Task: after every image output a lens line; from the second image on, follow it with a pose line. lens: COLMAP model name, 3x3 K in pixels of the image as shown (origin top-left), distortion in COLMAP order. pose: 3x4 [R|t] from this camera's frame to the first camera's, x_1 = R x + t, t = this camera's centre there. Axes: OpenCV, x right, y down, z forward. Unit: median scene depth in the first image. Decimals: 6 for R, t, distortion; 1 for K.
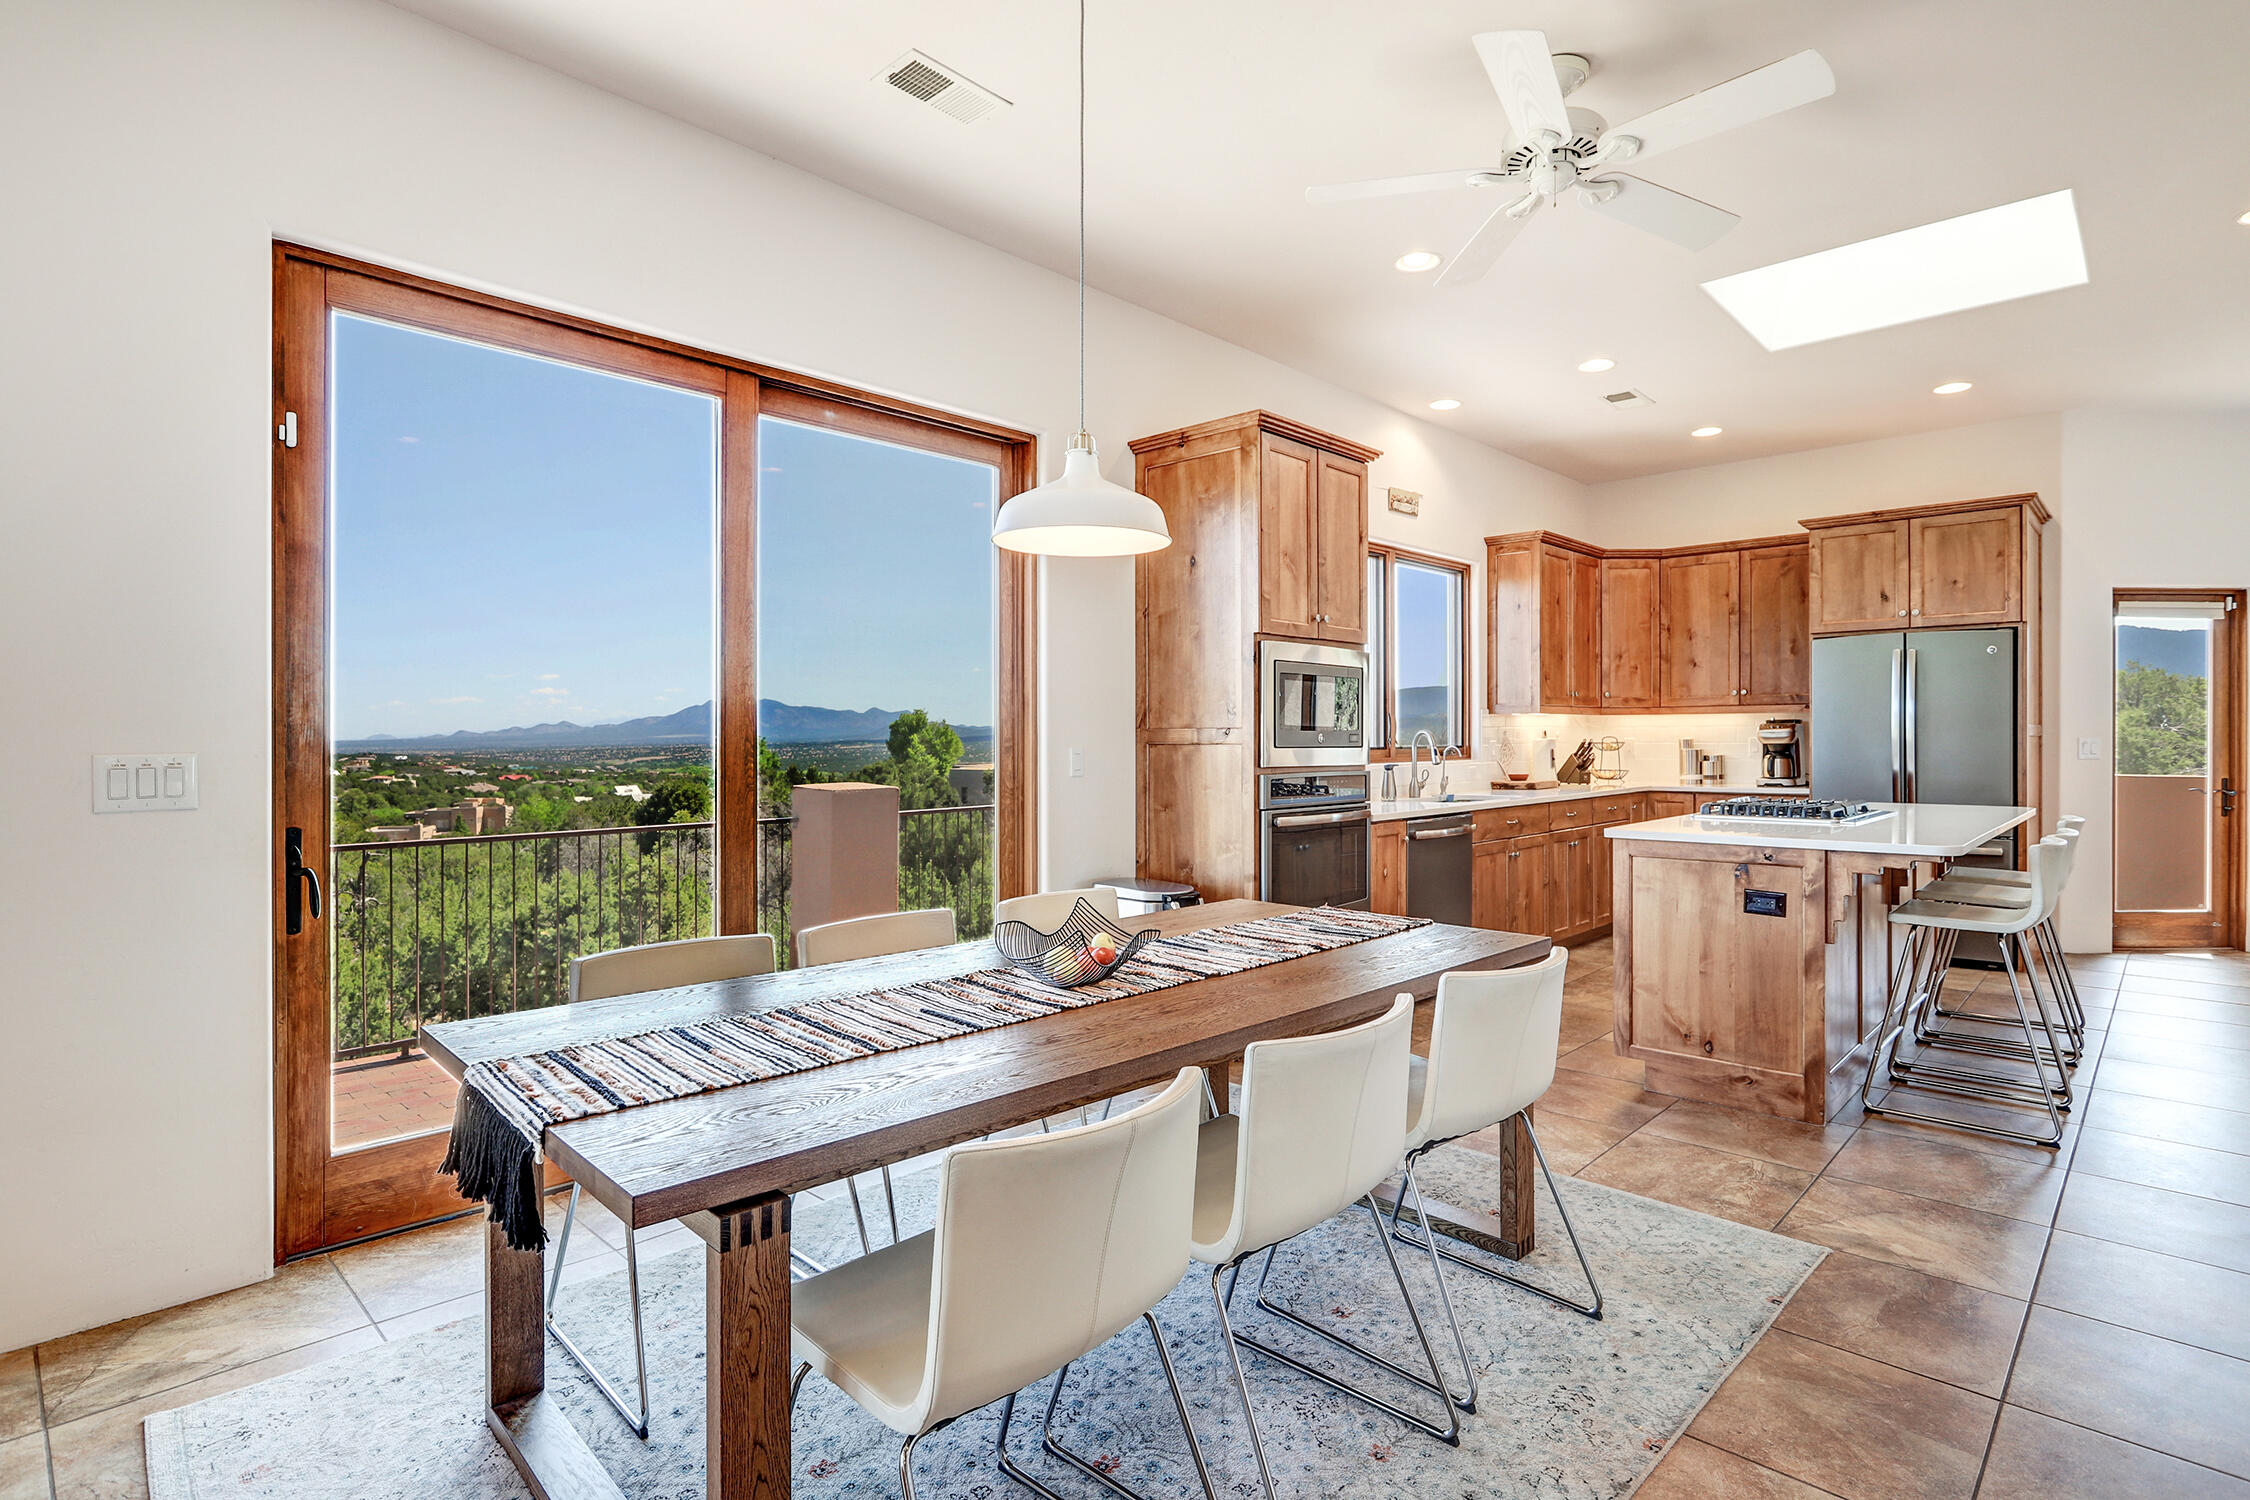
lens RADIAL K [[1112.5, 0, 1126.7], [0, 1112.5, 738.5], [0, 0, 1]] dist [-0.002078, -0.000062]
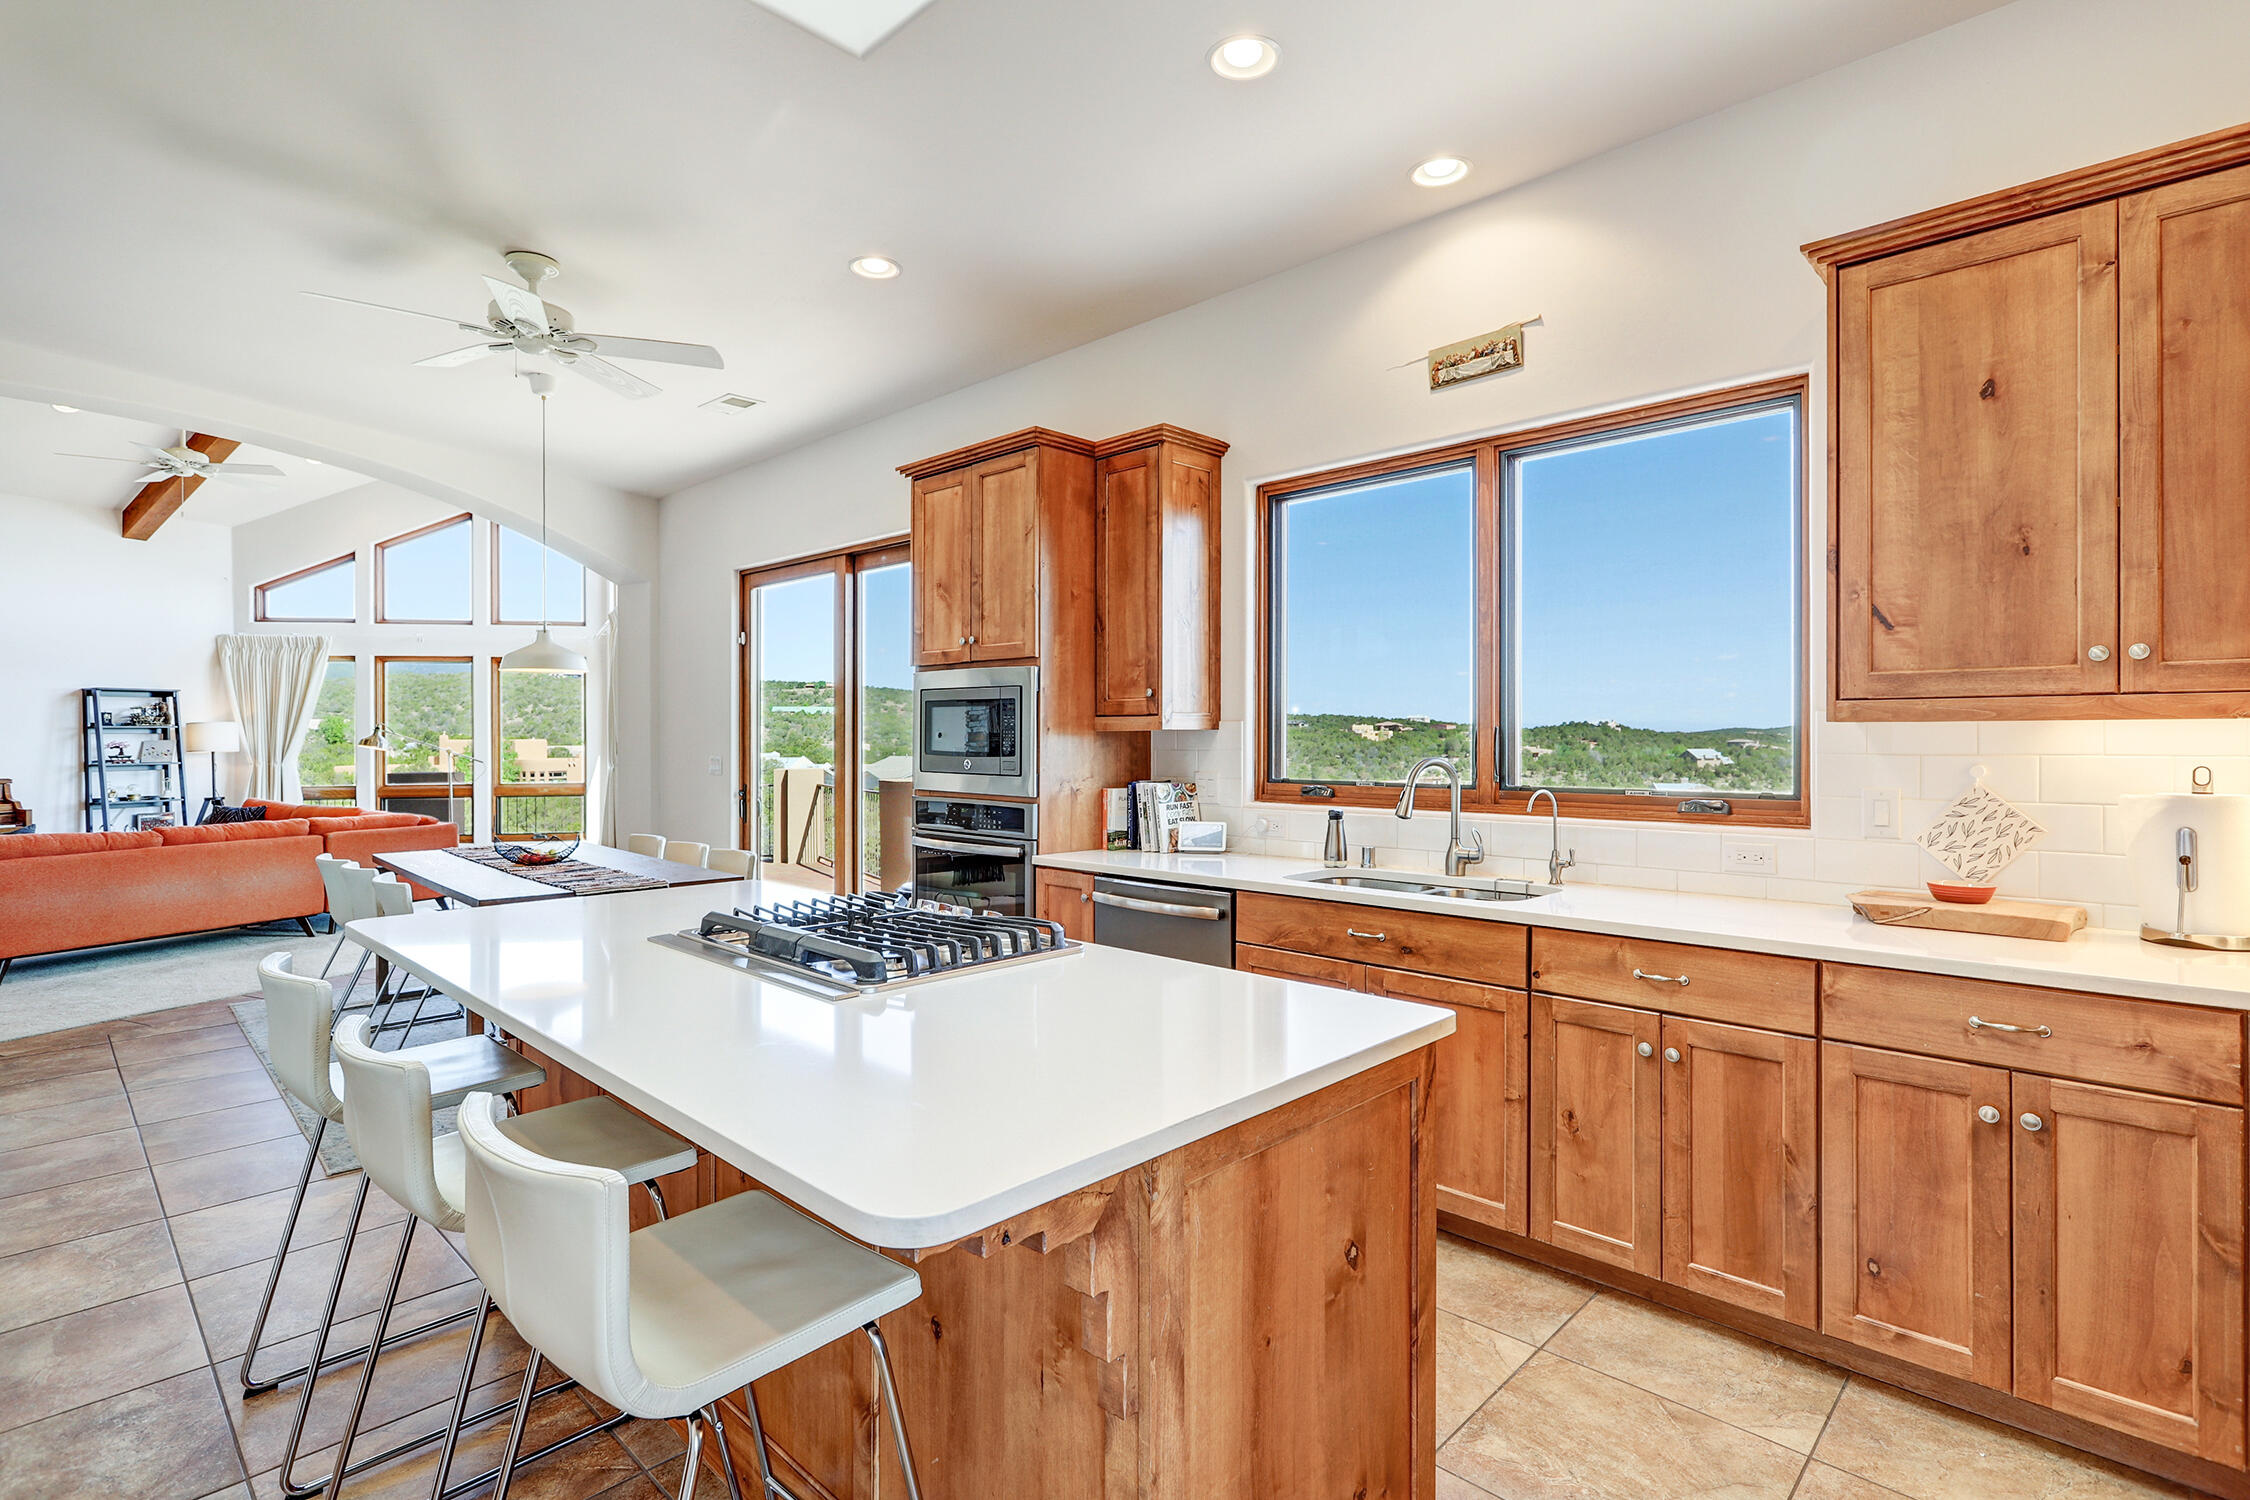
lens RADIAL K [[1075.9, 0, 1147.3], [0, 1075.9, 738.6], [0, 0, 1]] dist [-0.012980, 0.000175]
pose [[0.004299, 0.011257, -0.999927, 1.113290], [0.001747, 0.999935, 0.011265, -0.033323], [0.999989, -0.001795, 0.004280, 1.154584]]
